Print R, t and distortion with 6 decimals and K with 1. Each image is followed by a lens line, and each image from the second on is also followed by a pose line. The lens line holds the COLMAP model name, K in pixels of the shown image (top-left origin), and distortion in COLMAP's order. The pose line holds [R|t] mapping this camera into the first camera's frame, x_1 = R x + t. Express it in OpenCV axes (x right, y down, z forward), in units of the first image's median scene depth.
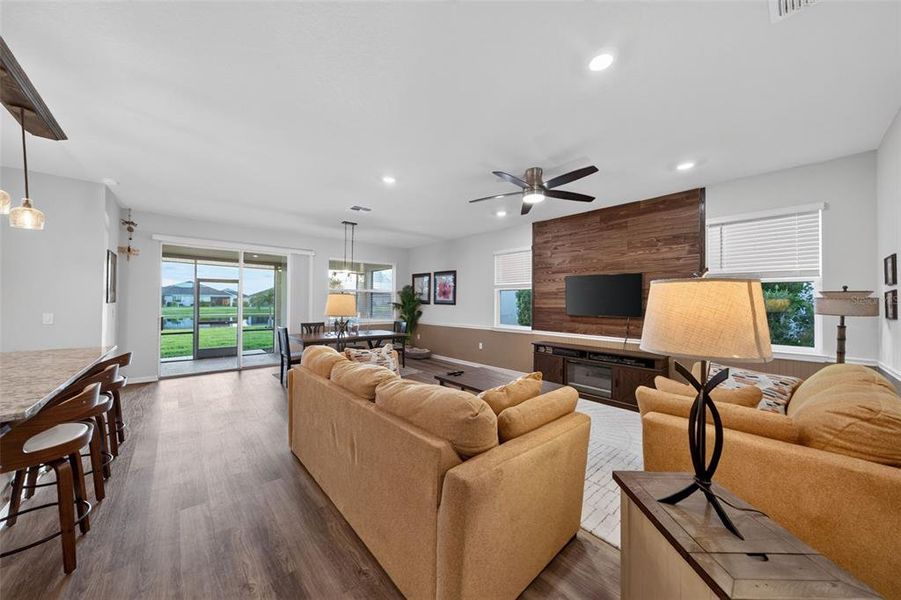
lens RADIAL K [[311.2, 0, 449.9], [0, 311.2, 297.7], [0, 0, 1]] dist [0.005574, 0.000151]
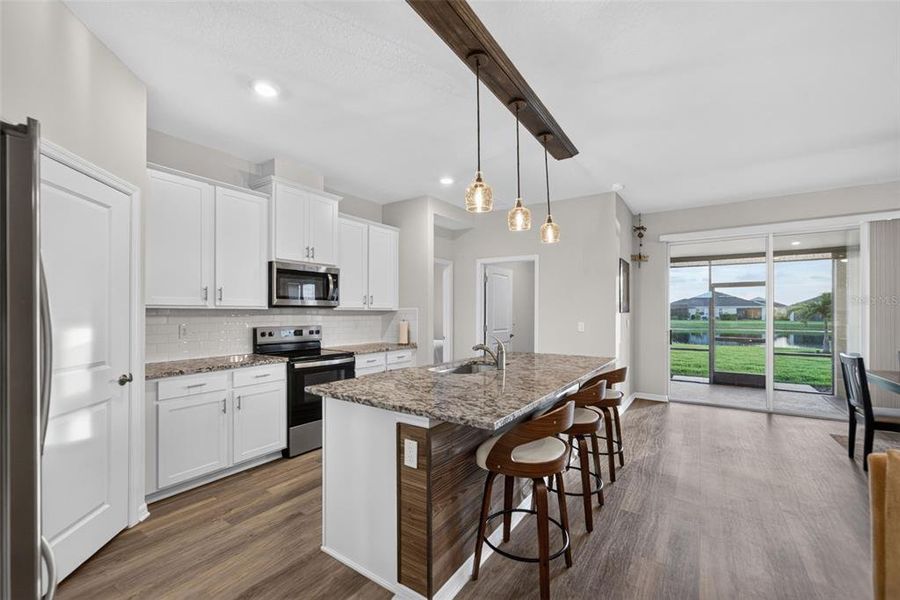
lens RADIAL K [[370.0, 0, 450.0], [0, 370.0, 314.1], [0, 0, 1]] dist [0.001692, 0.000621]
pose [[0.252897, -0.004629, -0.967482, -0.077960], [0.015600, 0.999878, -0.000706, 0.010753], [0.967367, -0.014914, 0.252938, 0.142618]]
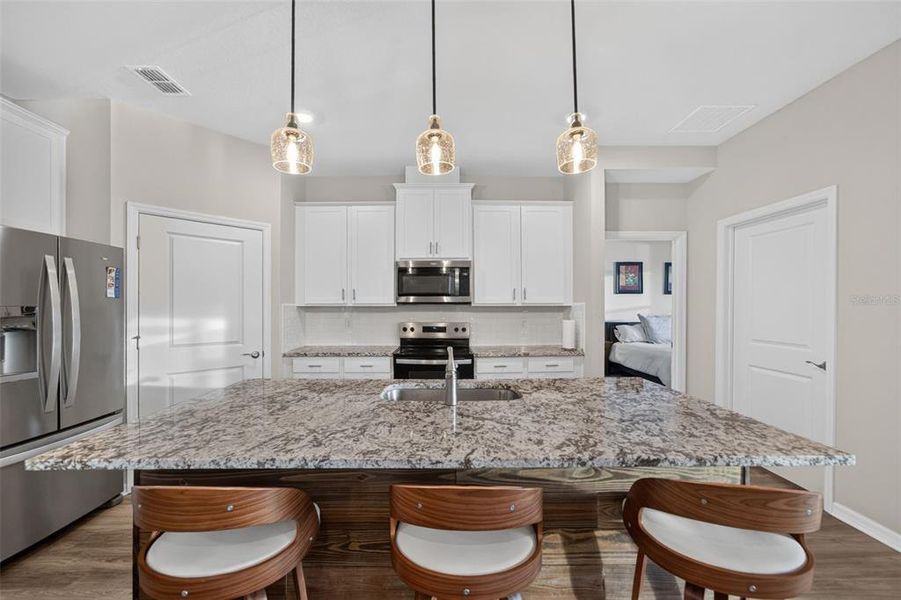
lens RADIAL K [[363.0, 0, 445.3], [0, 363.0, 307.7], [0, 0, 1]] dist [-0.013313, 0.000658]
pose [[-0.660815, -0.009013, -0.750494, -0.302367], [0.009492, 0.999748, -0.020364, 0.014325], [0.750489, -0.020580, -0.660563, 0.492331]]
